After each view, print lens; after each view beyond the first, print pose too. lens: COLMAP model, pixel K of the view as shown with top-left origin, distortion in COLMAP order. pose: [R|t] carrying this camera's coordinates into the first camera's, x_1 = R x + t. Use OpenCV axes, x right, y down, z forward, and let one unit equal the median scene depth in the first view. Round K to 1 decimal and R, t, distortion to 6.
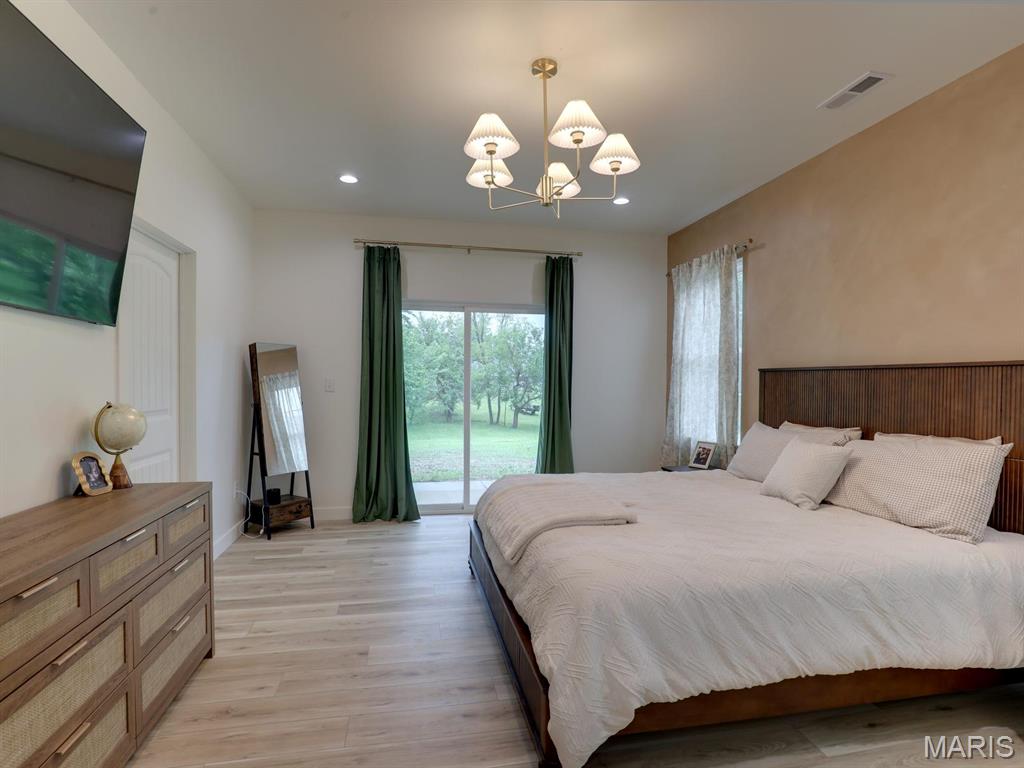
lens RADIAL K [[528.8, 0, 510.2], [0, 528.8, 383.6], [0, 0, 1]] dist [-0.034322, 0.005637]
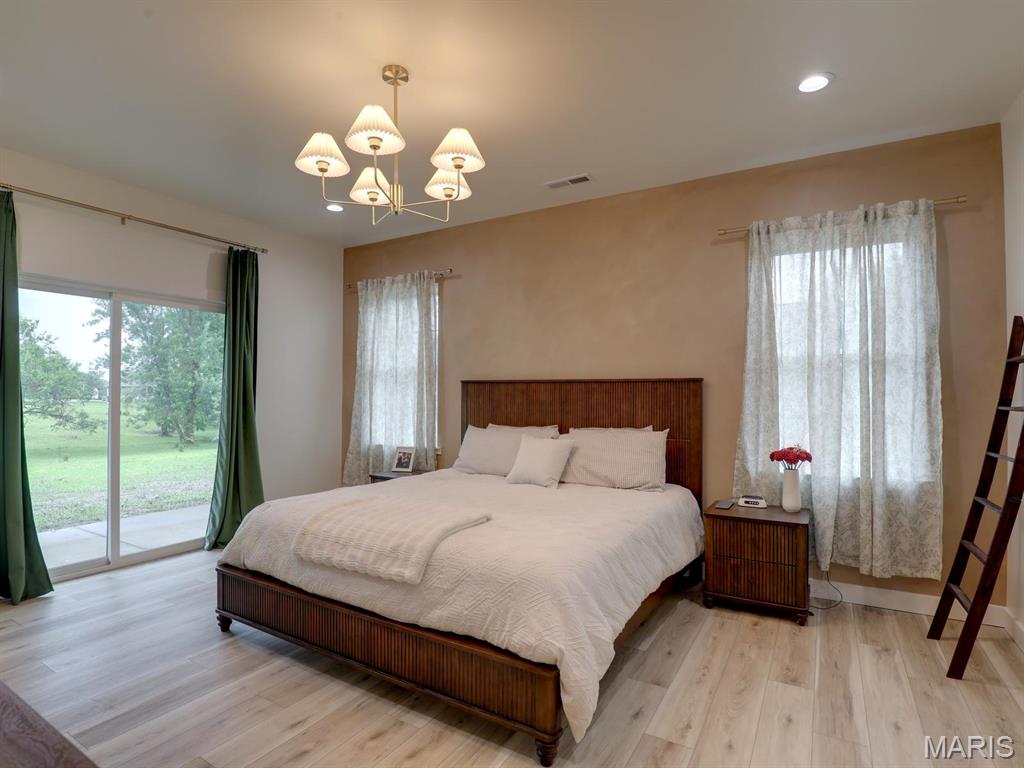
lens RADIAL K [[528.8, 0, 503.0], [0, 528.8, 380.1], [0, 0, 1]] dist [-0.034322, 0.005637]
pose [[0.680441, 0.010977, 0.732720, -0.295233], [0.005321, 0.999787, -0.019919, -0.004264], [-0.732783, 0.017452, 0.680238, 0.109978]]
